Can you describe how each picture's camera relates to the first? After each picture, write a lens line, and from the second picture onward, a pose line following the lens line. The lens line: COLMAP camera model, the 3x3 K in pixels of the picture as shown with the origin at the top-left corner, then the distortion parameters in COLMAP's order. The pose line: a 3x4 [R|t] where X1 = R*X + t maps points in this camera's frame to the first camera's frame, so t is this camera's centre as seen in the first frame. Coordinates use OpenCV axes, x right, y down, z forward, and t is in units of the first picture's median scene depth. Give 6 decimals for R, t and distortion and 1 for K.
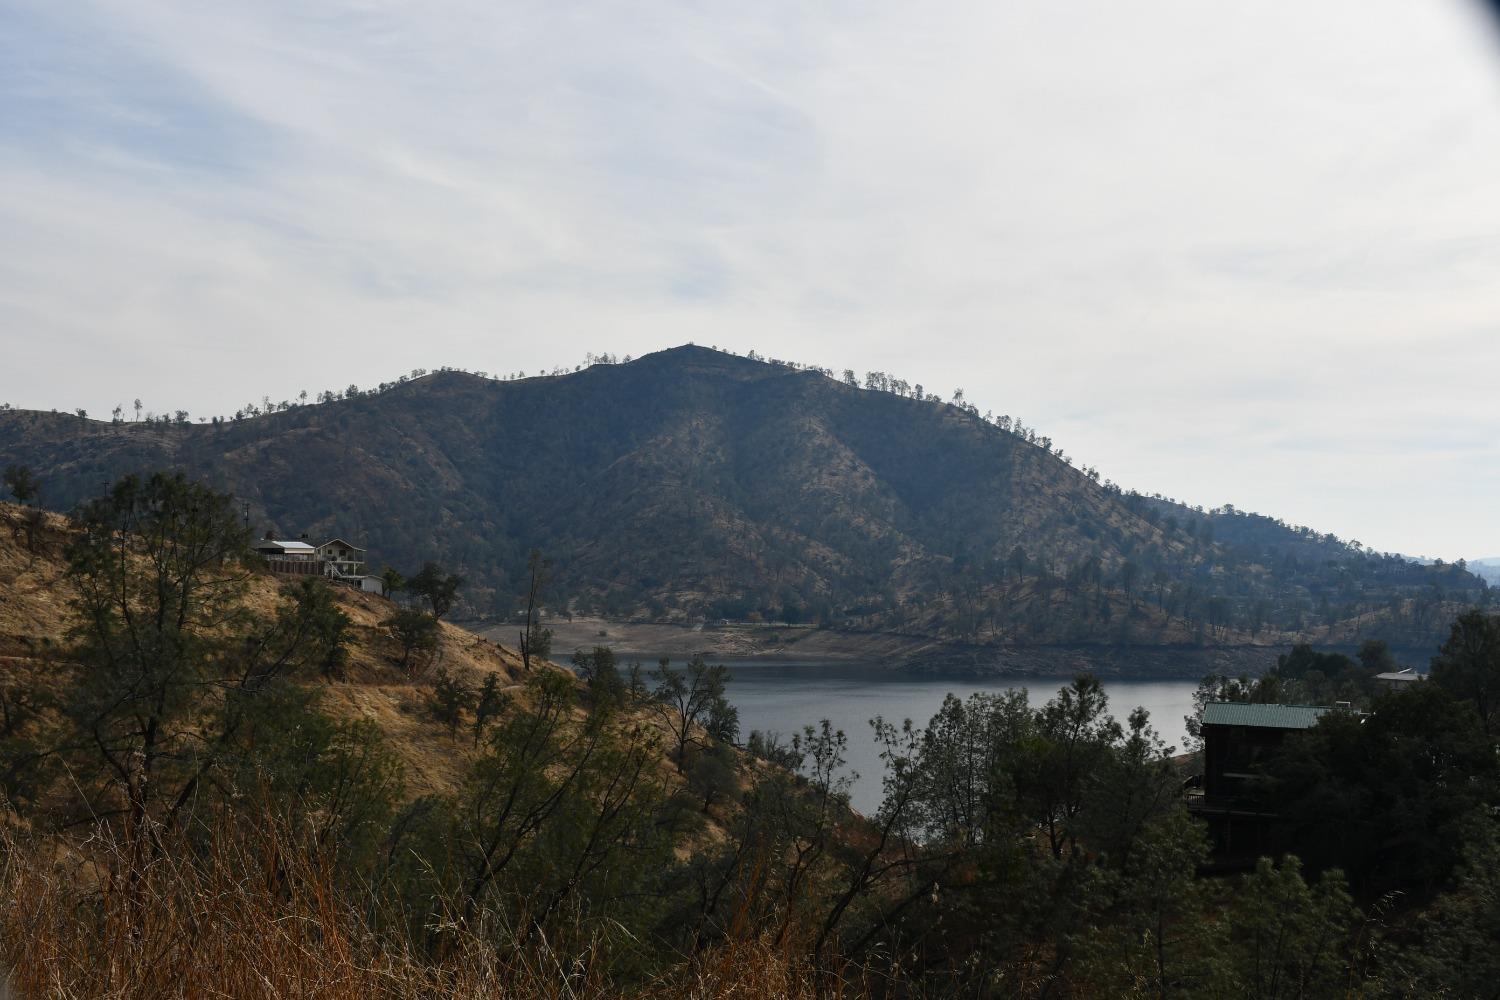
lens RADIAL K [[1832.1, 0, 729.3], [0, 1832.1, 487.0], [0, 0, 1]] dist [0.014964, 0.000000]
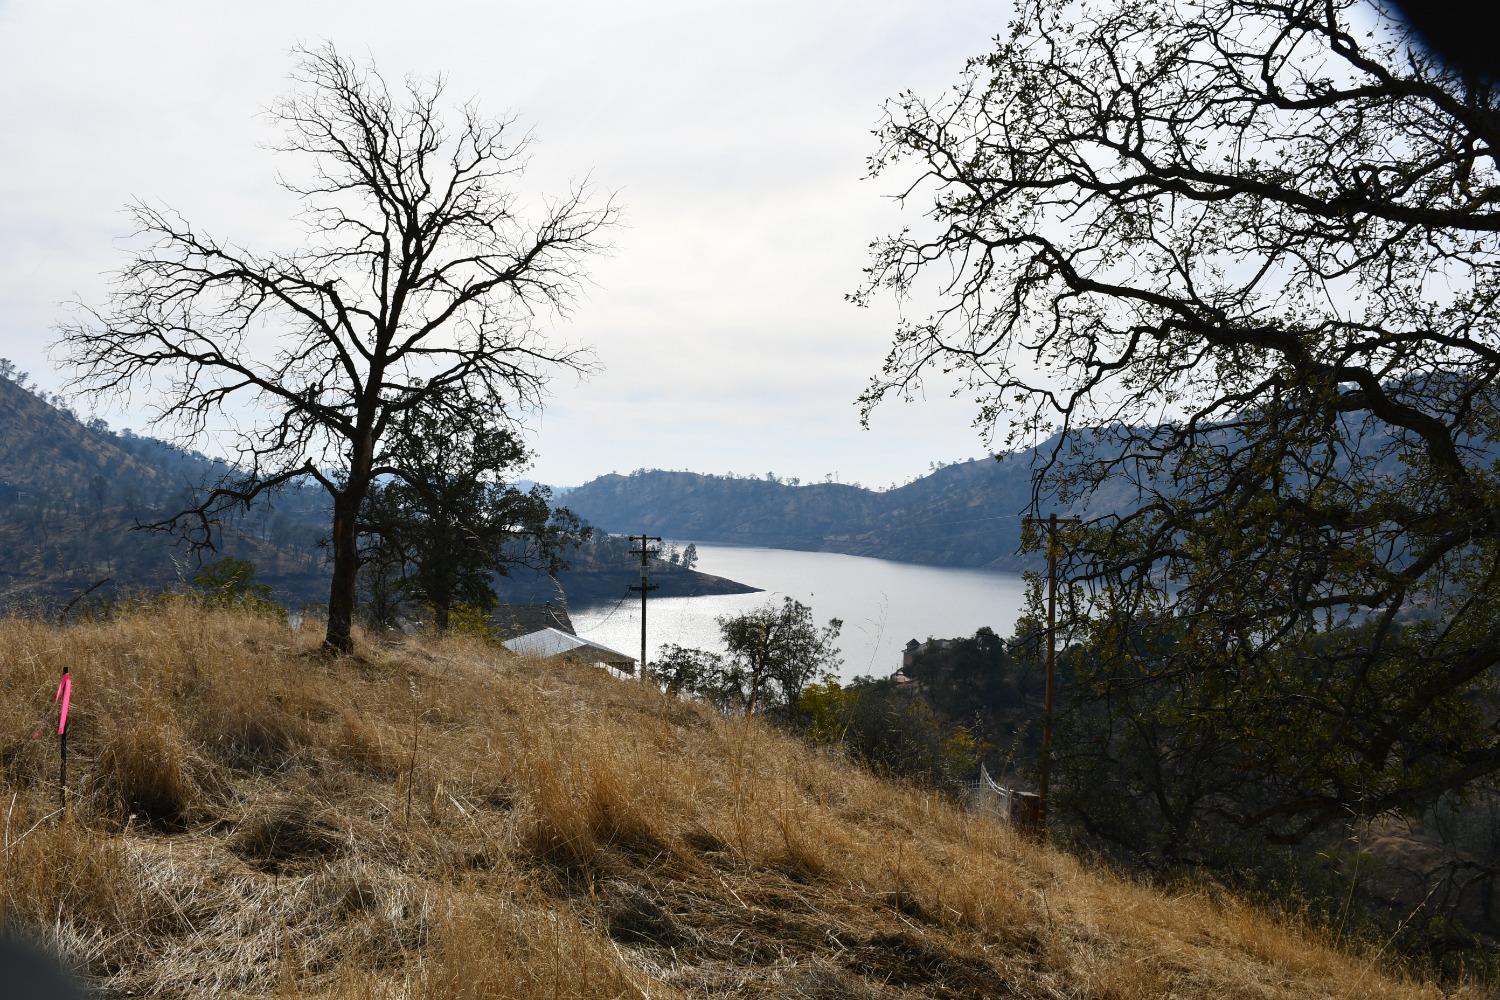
lens RADIAL K [[1381.8, 0, 740.6], [0, 1381.8, 493.8], [0, 0, 1]] dist [-0.000214, 0.000000]
pose [[0.709544, 0.005848, 0.704637, -0.082834], [-0.046496, 0.998175, 0.038535, -0.001219], [-0.703126, -0.060105, 0.708521, 0.175768]]
